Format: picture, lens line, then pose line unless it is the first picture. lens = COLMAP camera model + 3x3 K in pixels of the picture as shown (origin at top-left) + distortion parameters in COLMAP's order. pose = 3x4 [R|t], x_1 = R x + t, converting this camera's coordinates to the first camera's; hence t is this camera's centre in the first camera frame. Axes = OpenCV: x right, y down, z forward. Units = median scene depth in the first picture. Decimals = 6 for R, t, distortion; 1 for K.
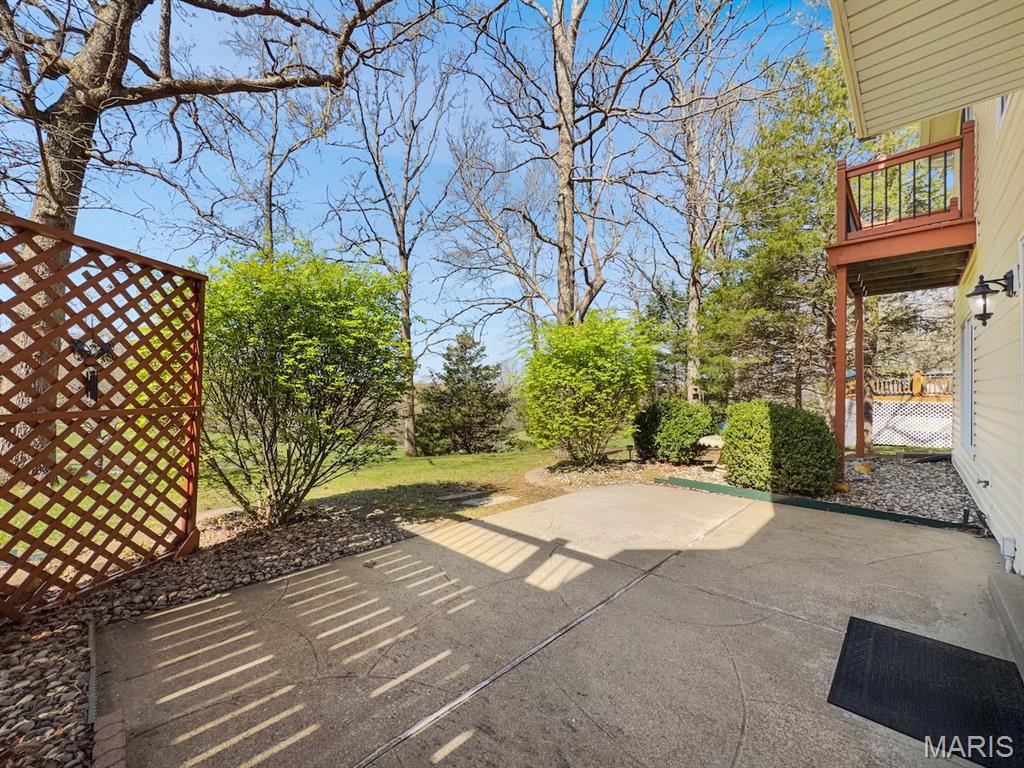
lens RADIAL K [[414.9, 0, 504.6], [0, 414.9, 384.2], [0, 0, 1]] dist [0.001037, 0.000167]
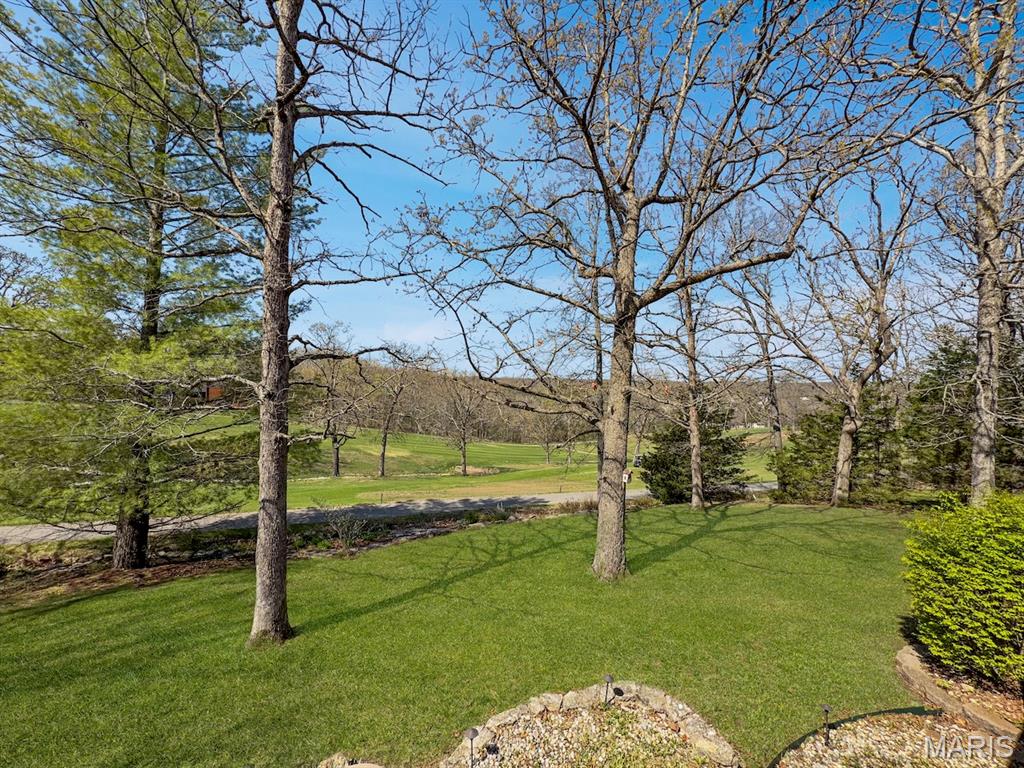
lens RADIAL K [[414.5, 0, 512.0], [0, 414.5, 384.0], [0, 0, 1]] dist [-0.000519, -0.000054]
pose [[0.976370, 0.007419, -0.215980, -2.534981], [-0.003831, 0.999848, 0.017026, -0.964321], [0.216074, -0.015796, 0.976249, -1.109316]]
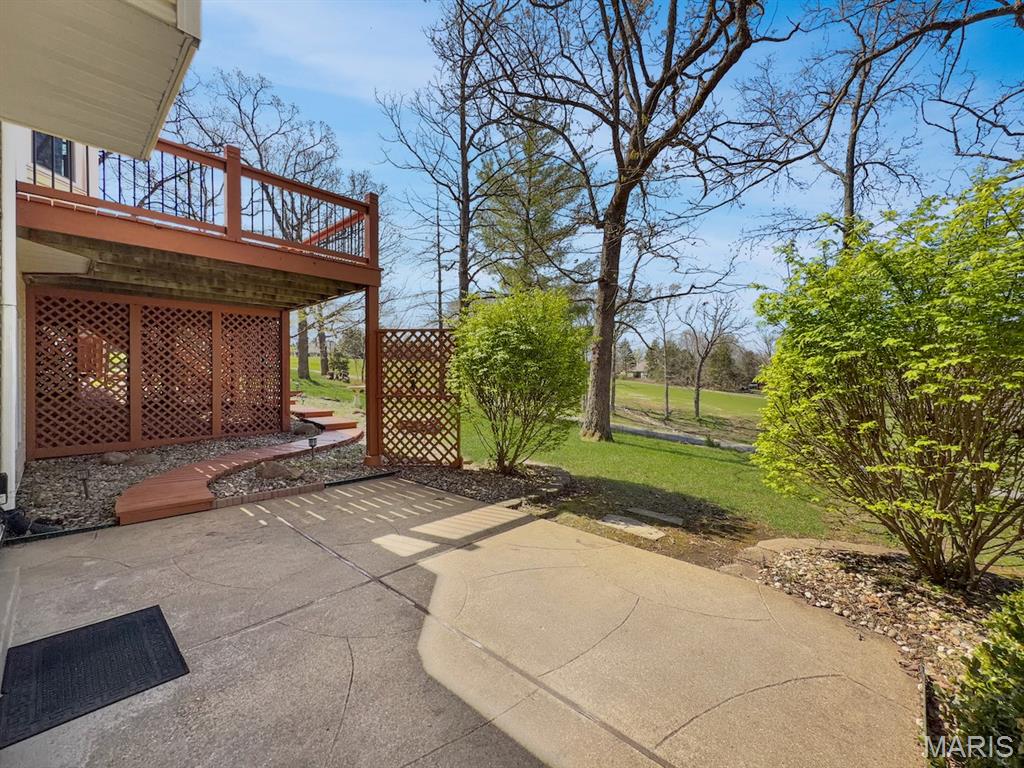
lens RADIAL K [[419.4, 0, 512.4], [0, 419.4, 378.7], [0, 0, 1]] dist [-0.000110, 0.000056]
pose [[0.033953, -0.002864, -0.999419, 1.269368], [0.017193, 0.999850, -0.002282, -0.013290], [0.999276, -0.017106, 0.033997, 1.216691]]
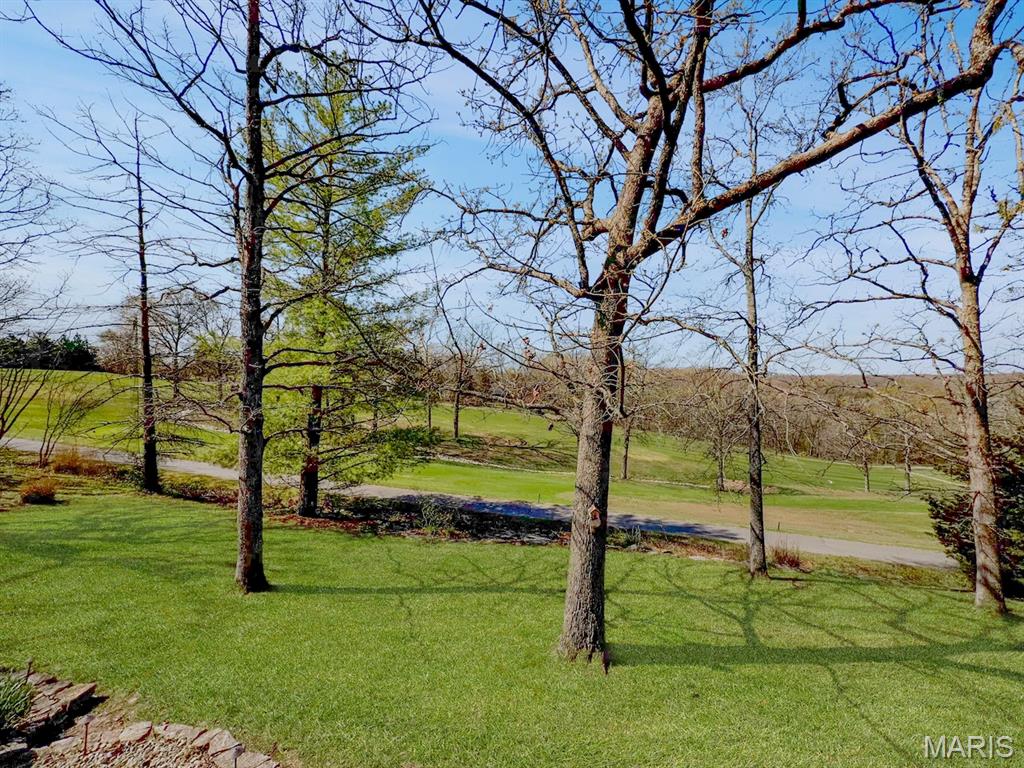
lens RADIAL K [[410.8, 0, 515.2], [0, 410.8, 384.0], [0, 0, 1]] dist [-0.002280, -0.000222]
pose [[0.613084, -0.007551, -0.789981, -0.944255], [0.020877, 0.999760, 0.006645, -0.925275], [0.789741, -0.020566, 0.613095, 0.494481]]
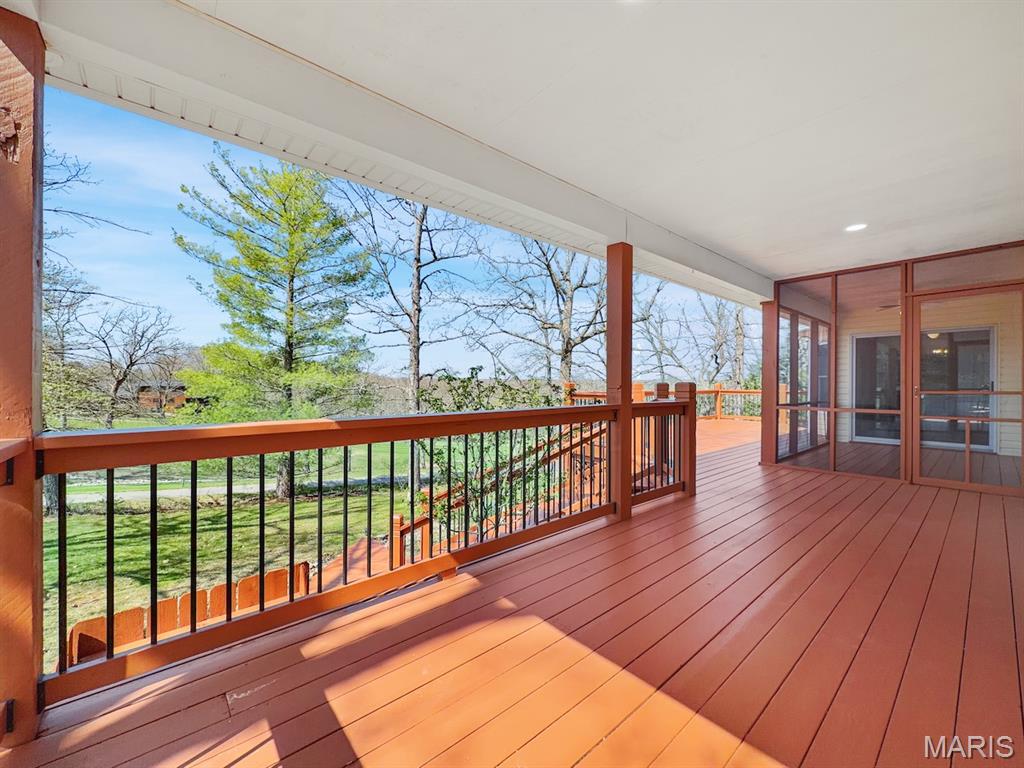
lens RADIAL K [[414.5, 0, 512.0], [0, 414.5, 384.0], [0, 0, 1]] dist [-0.000519, -0.000054]
pose [[0.997320, -0.005438, -0.072961, -2.736681], [0.006598, 0.999855, 0.015669, -1.045840], [0.072865, -0.016108, 0.997212, -3.978329]]
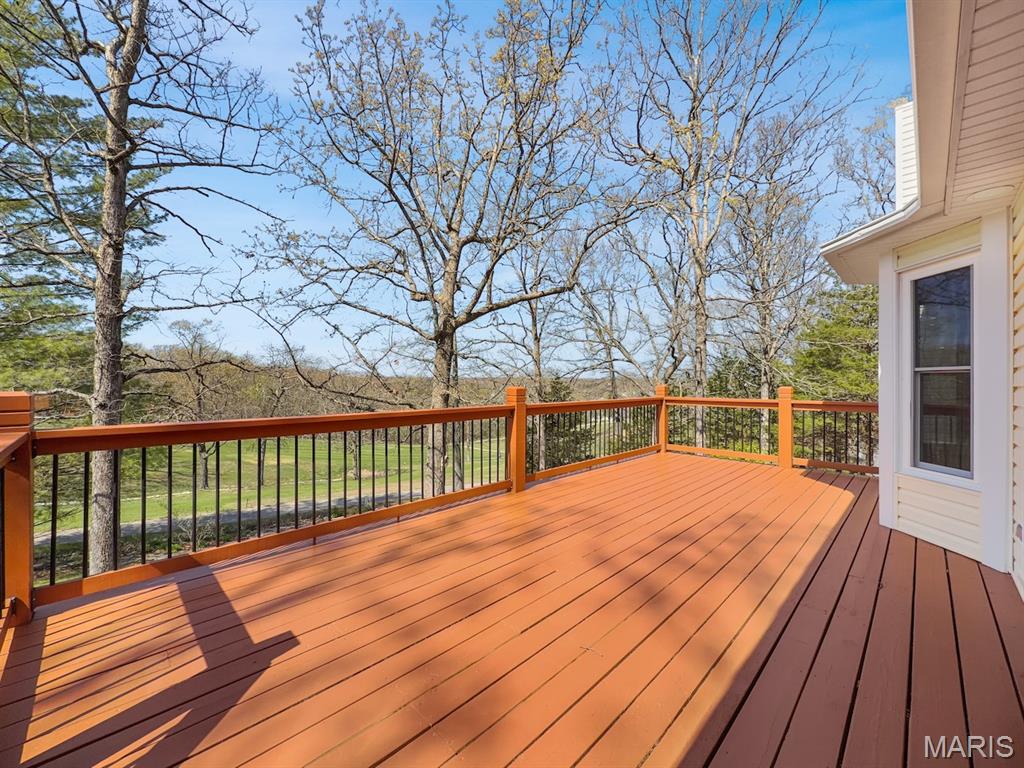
lens RADIAL K [[419.4, 0, 512.4], [0, 419.4, 378.7], [0, 0, 1]] dist [-0.000110, 0.000056]
pose [[0.999964, -0.007086, 0.004664, -1.744504], [0.007051, 0.999948, 0.007409, -1.028508], [-0.004717, -0.007376, 0.999962, -1.842665]]
